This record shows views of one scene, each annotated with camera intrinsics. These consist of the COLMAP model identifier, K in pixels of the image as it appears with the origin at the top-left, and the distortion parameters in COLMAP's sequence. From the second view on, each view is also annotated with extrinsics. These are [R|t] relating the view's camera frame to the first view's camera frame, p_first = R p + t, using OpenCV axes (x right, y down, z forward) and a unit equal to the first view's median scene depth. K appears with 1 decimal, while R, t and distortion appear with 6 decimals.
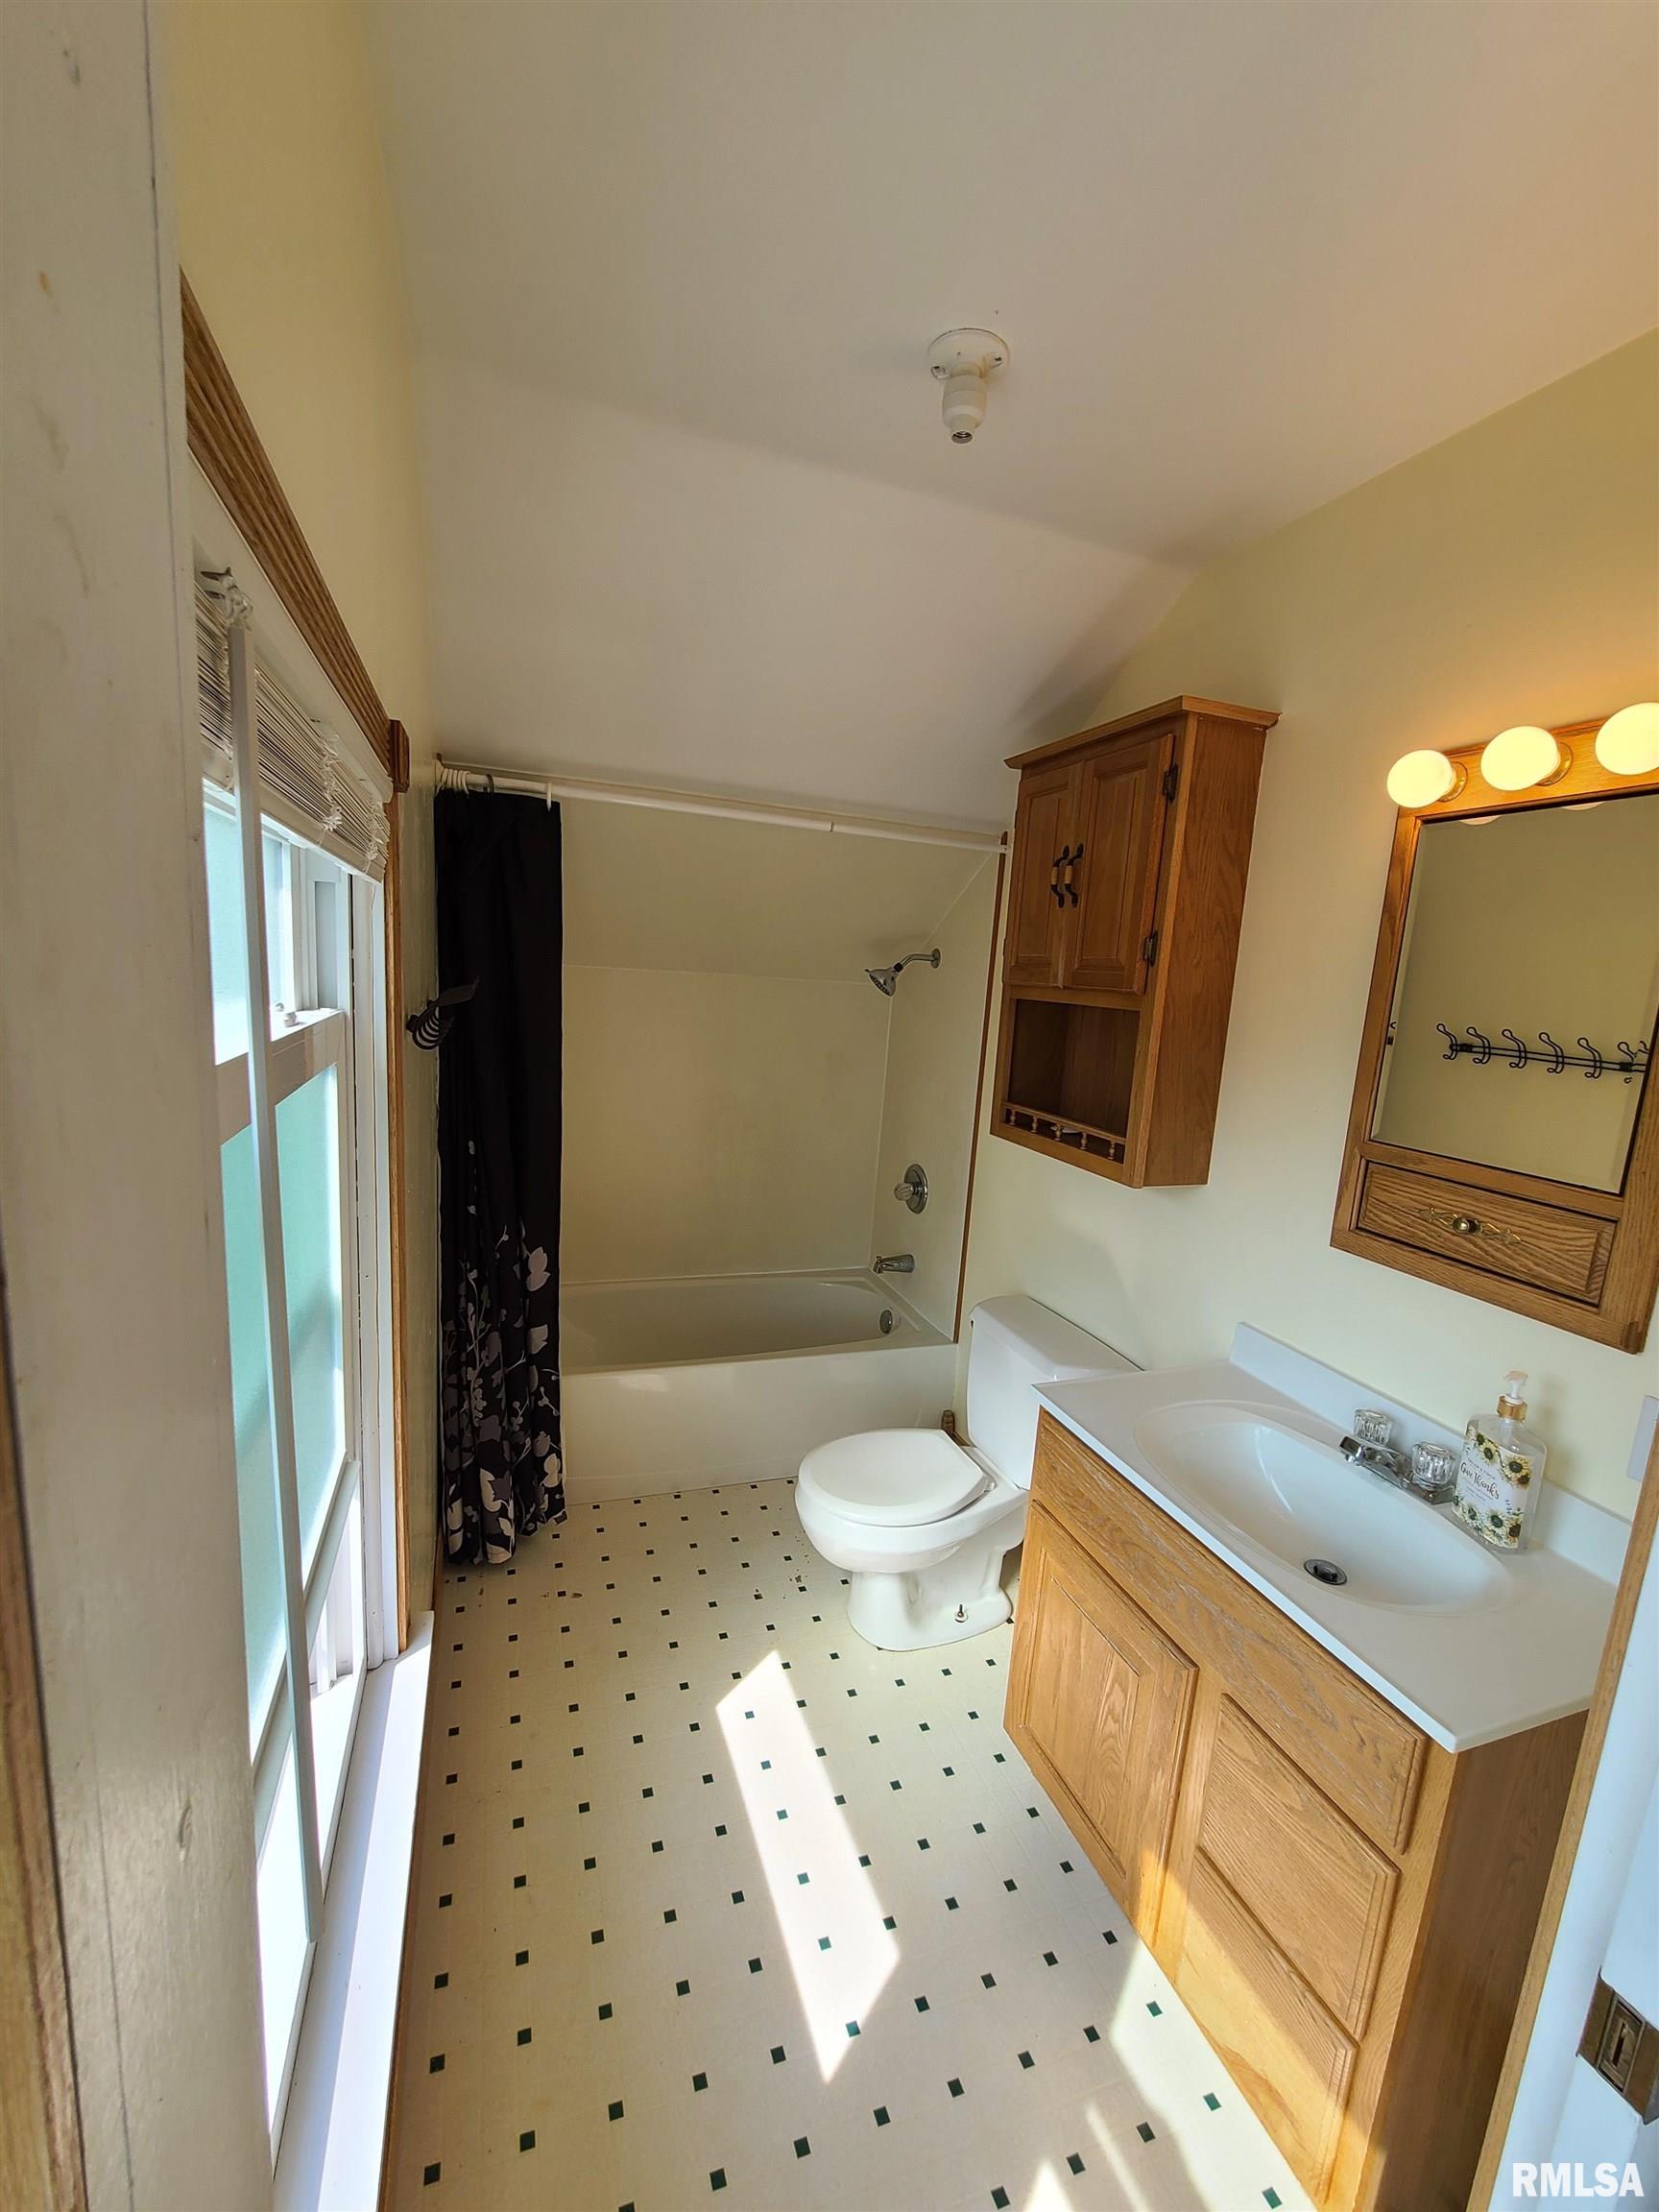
lens RADIAL K [[904.0, 0, 839.3], [0, 904.0, 1119.2], [0, 0, 1]] dist [-0.001061, -0.001087]
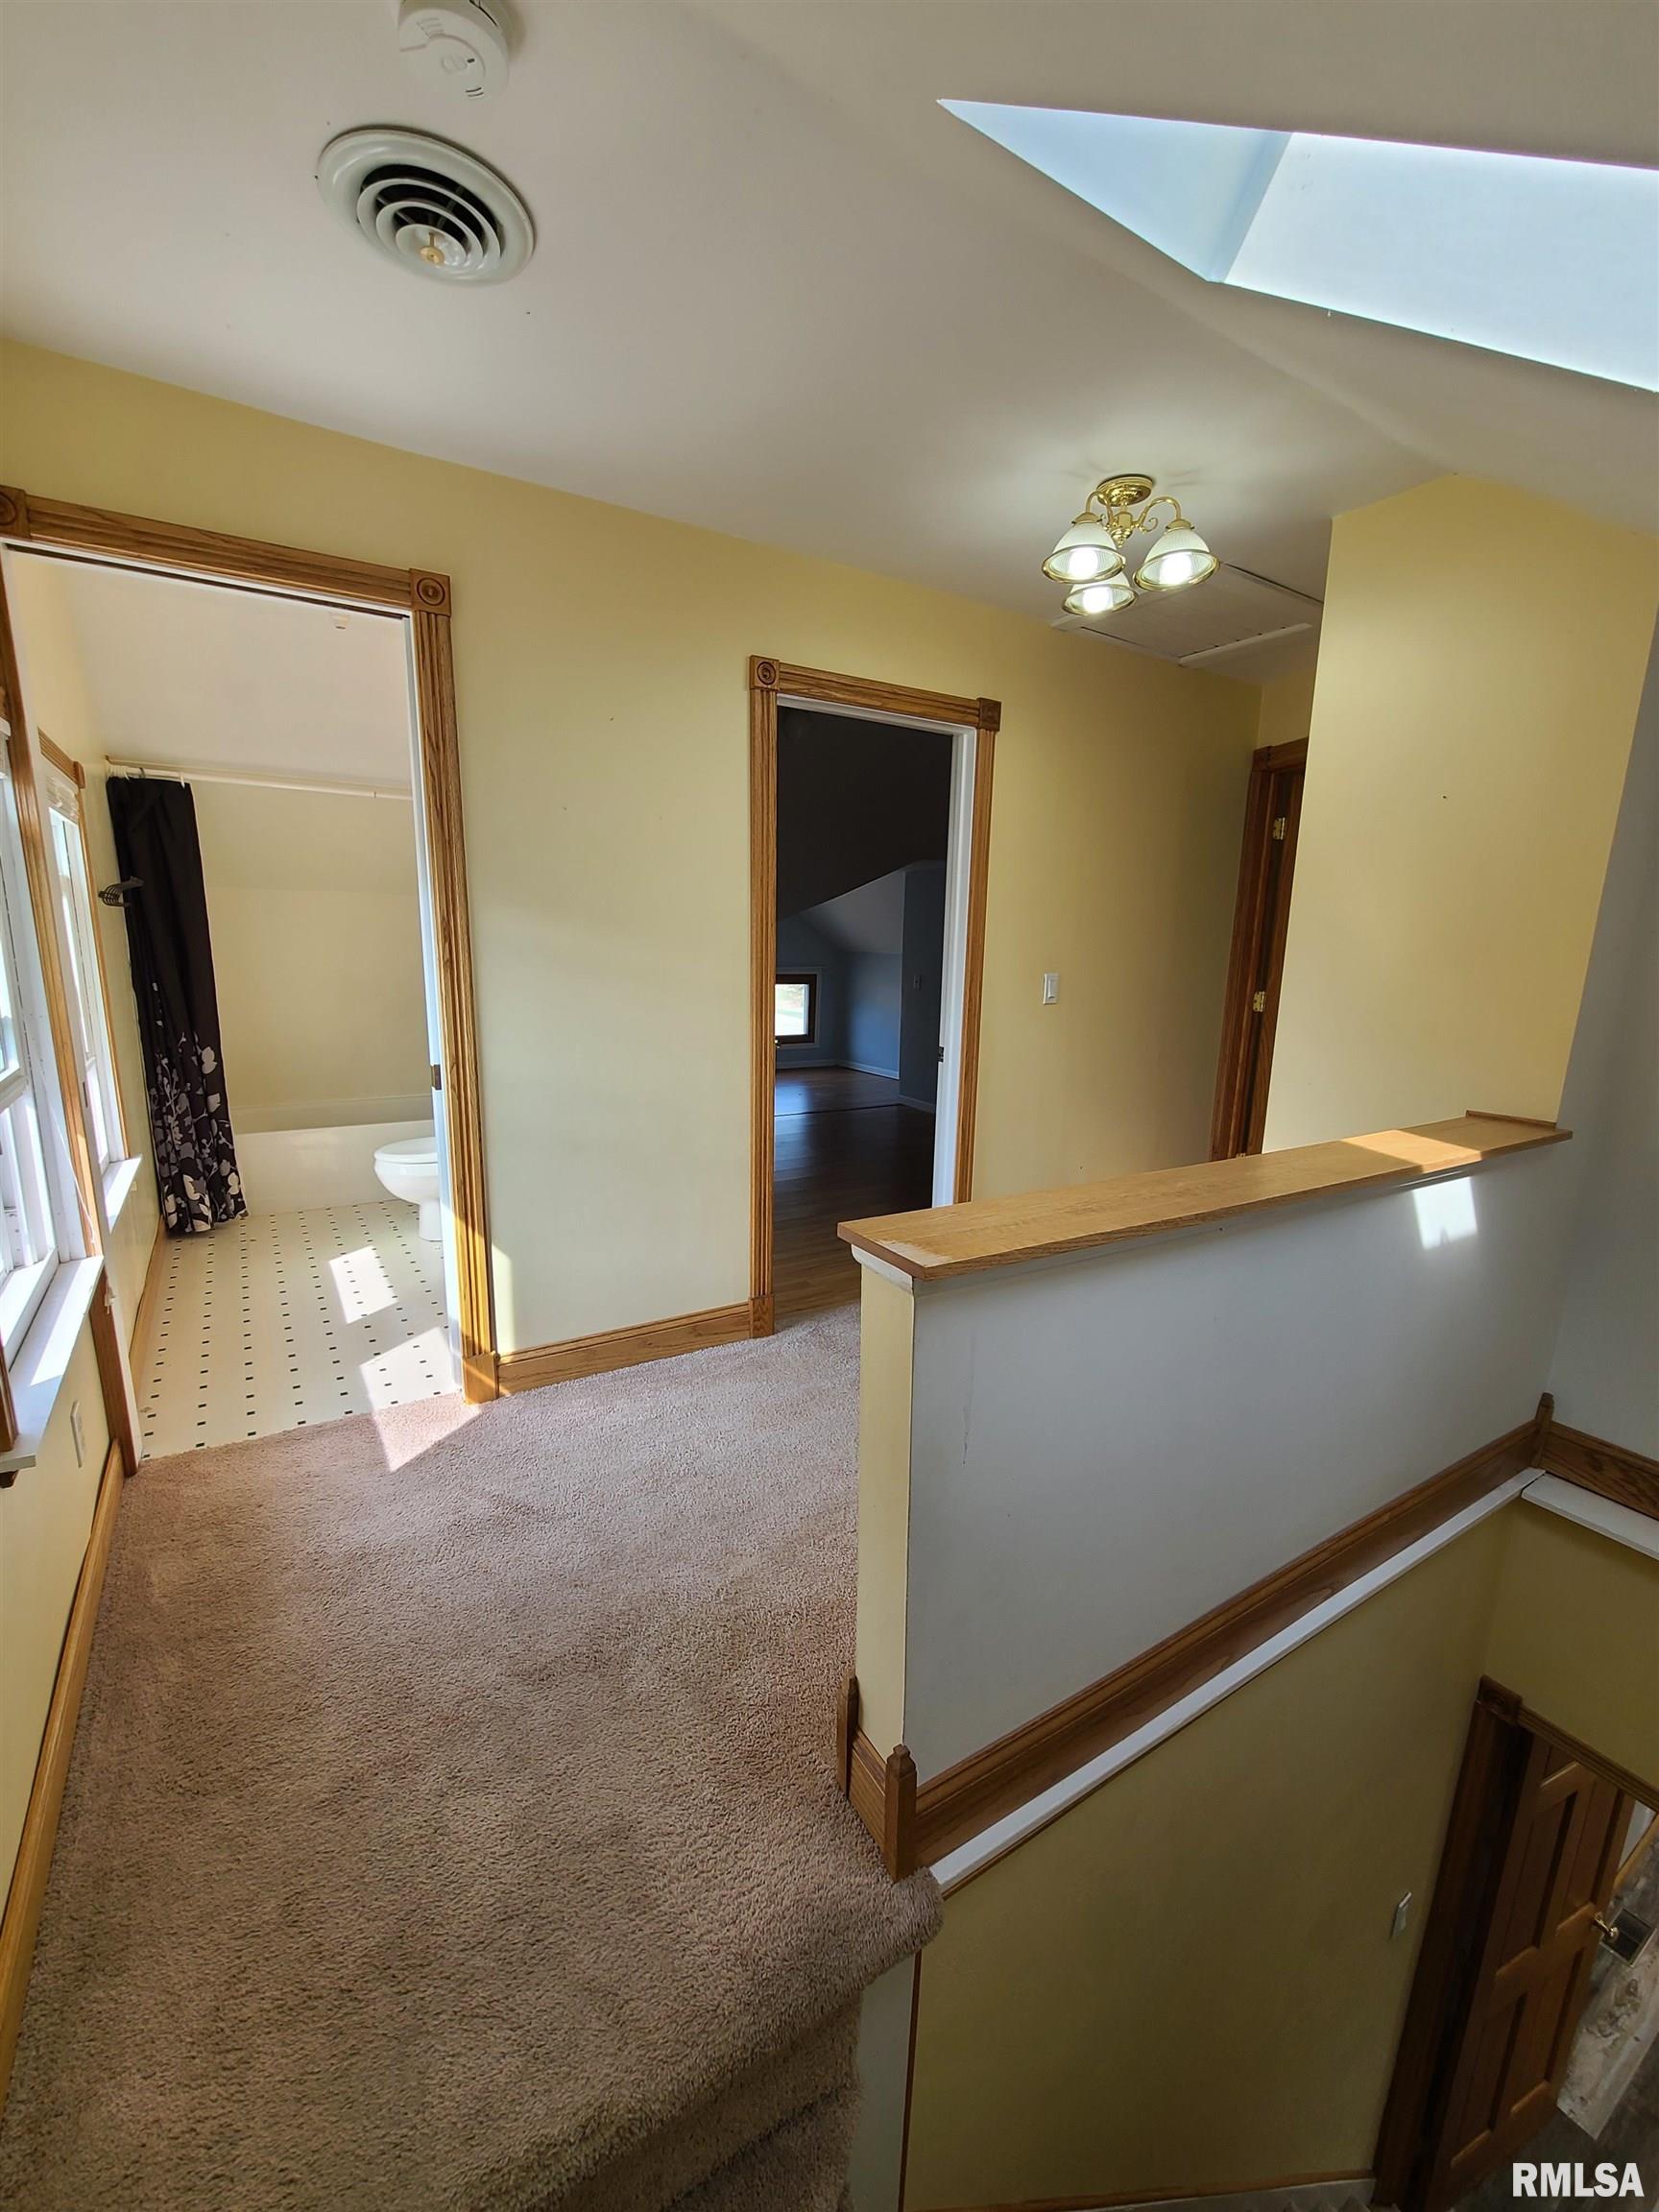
lens RADIAL K [[904.0, 0, 812.9], [0, 904.0, 1105.1], [0, 0, 1]] dist [-0.001061, -0.001087]
pose [[0.977154, -0.093992, 0.190621, 0.459983], [0.087339, 0.995249, 0.043026, 0.284330], [-0.193759, -0.025394, 0.980720, -0.918305]]
